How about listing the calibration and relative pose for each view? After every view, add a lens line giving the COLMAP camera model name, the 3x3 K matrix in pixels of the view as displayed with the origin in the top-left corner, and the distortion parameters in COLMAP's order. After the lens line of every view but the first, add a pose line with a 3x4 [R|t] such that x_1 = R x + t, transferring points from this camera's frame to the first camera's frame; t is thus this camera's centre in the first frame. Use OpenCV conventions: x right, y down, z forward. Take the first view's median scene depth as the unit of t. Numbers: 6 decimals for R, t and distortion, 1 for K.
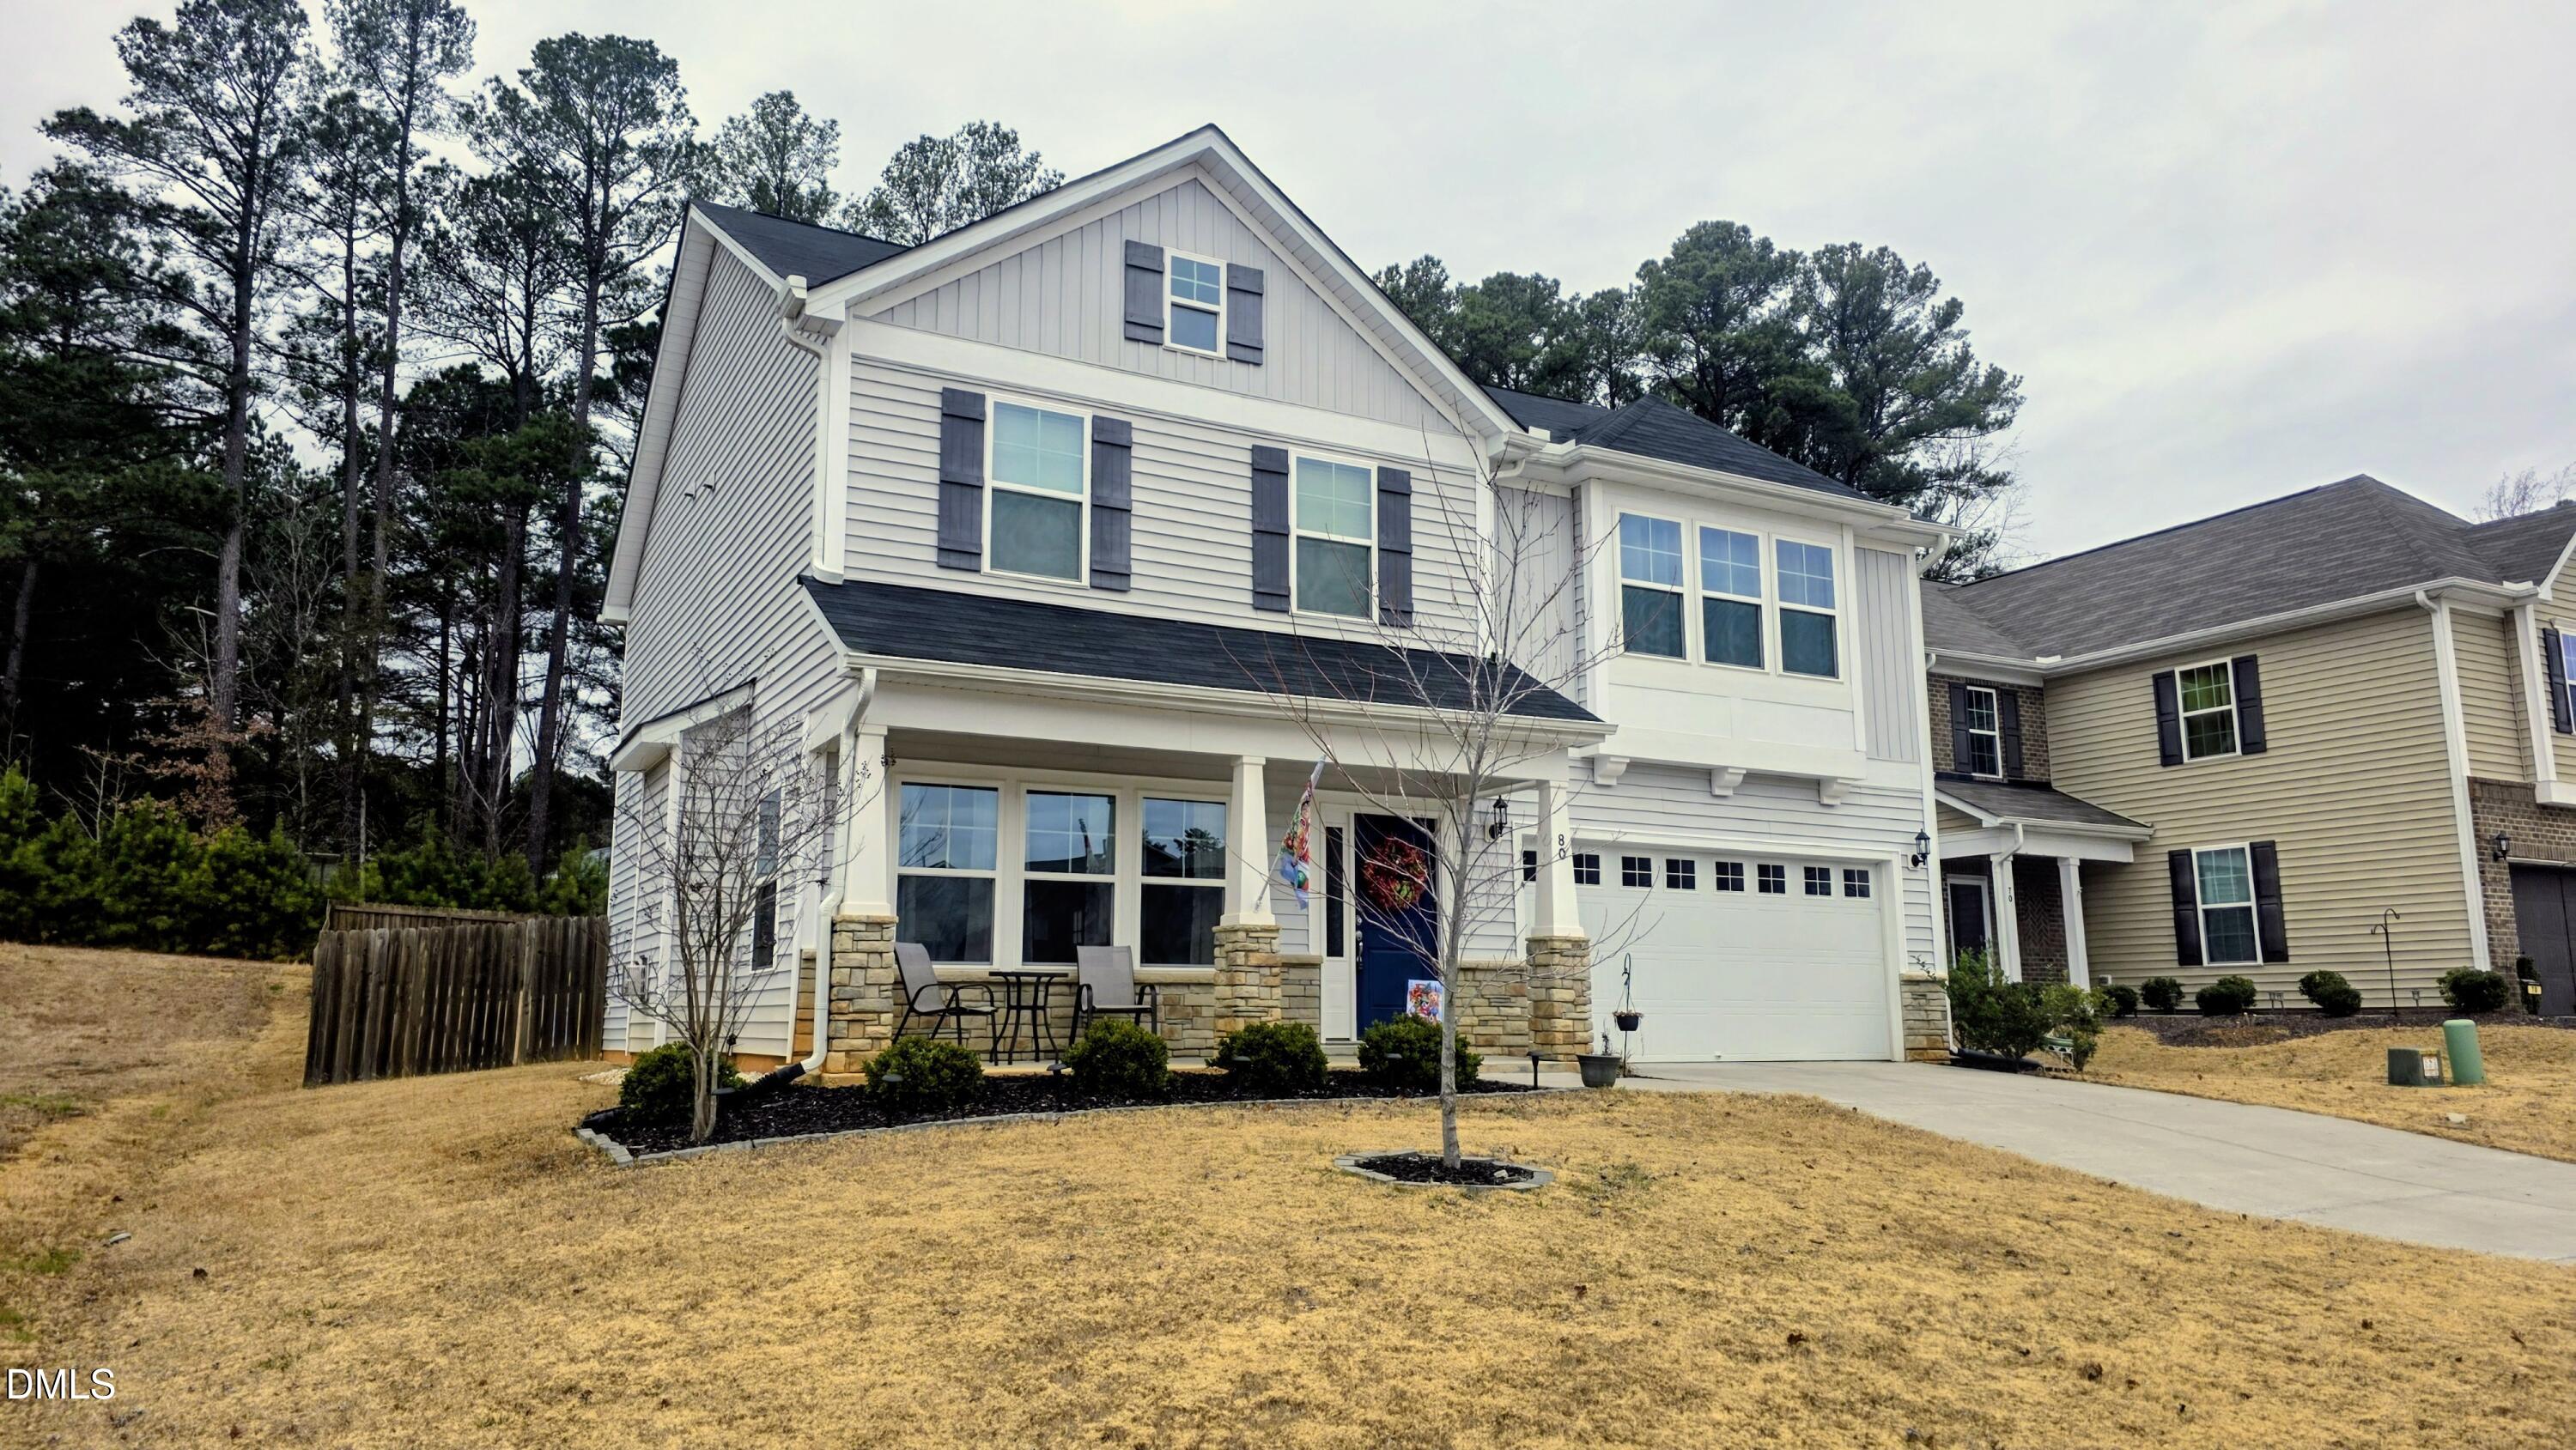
lens RADIAL K [[1653.0, 0, 1281.5], [0, 1653.0, 723.4], [0, 0, 1]] dist [0.088993, -0.001269]
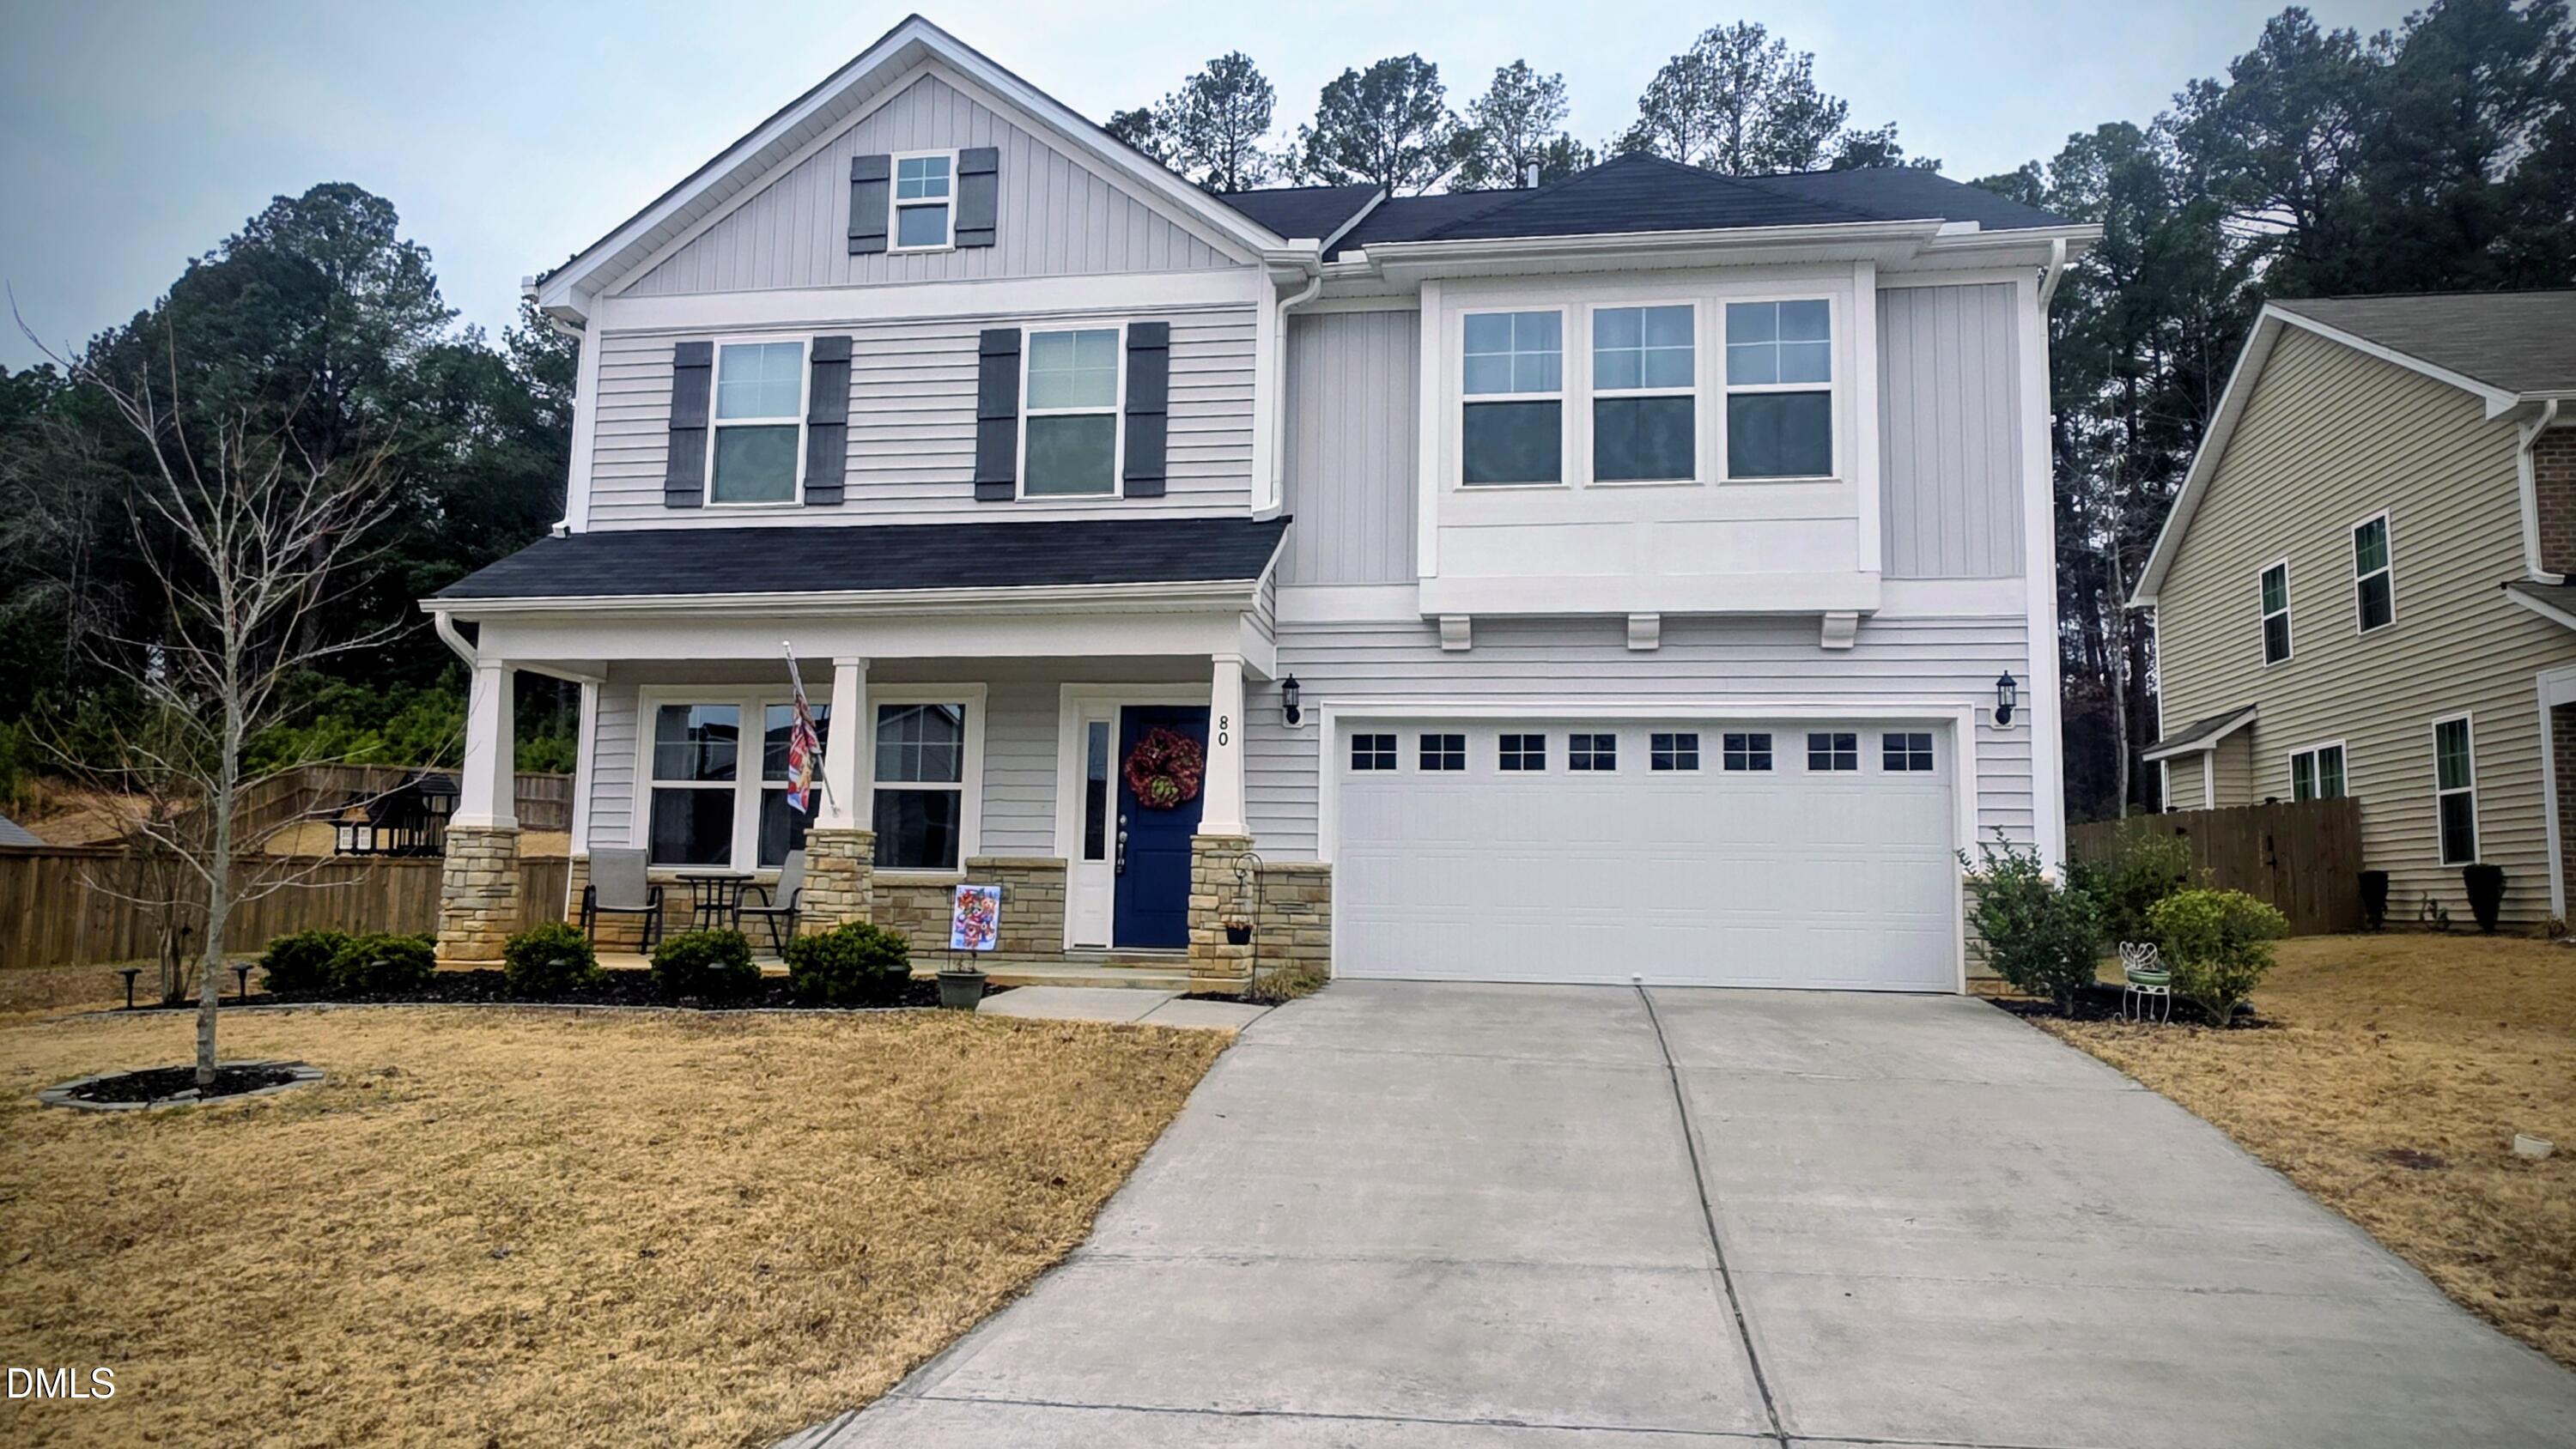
lens RADIAL K [[1571.9, 0, 1280.4], [0, 1571.9, 741.5], [0, 0, 1]] dist [0.000120, 0.000256]
pose [[0.804390, -0.054680, -0.591580, 0.635404], [0.087447, 0.995807, 0.026863, 0.058641], [0.587630, -0.073340, 0.805799, 0.341896]]
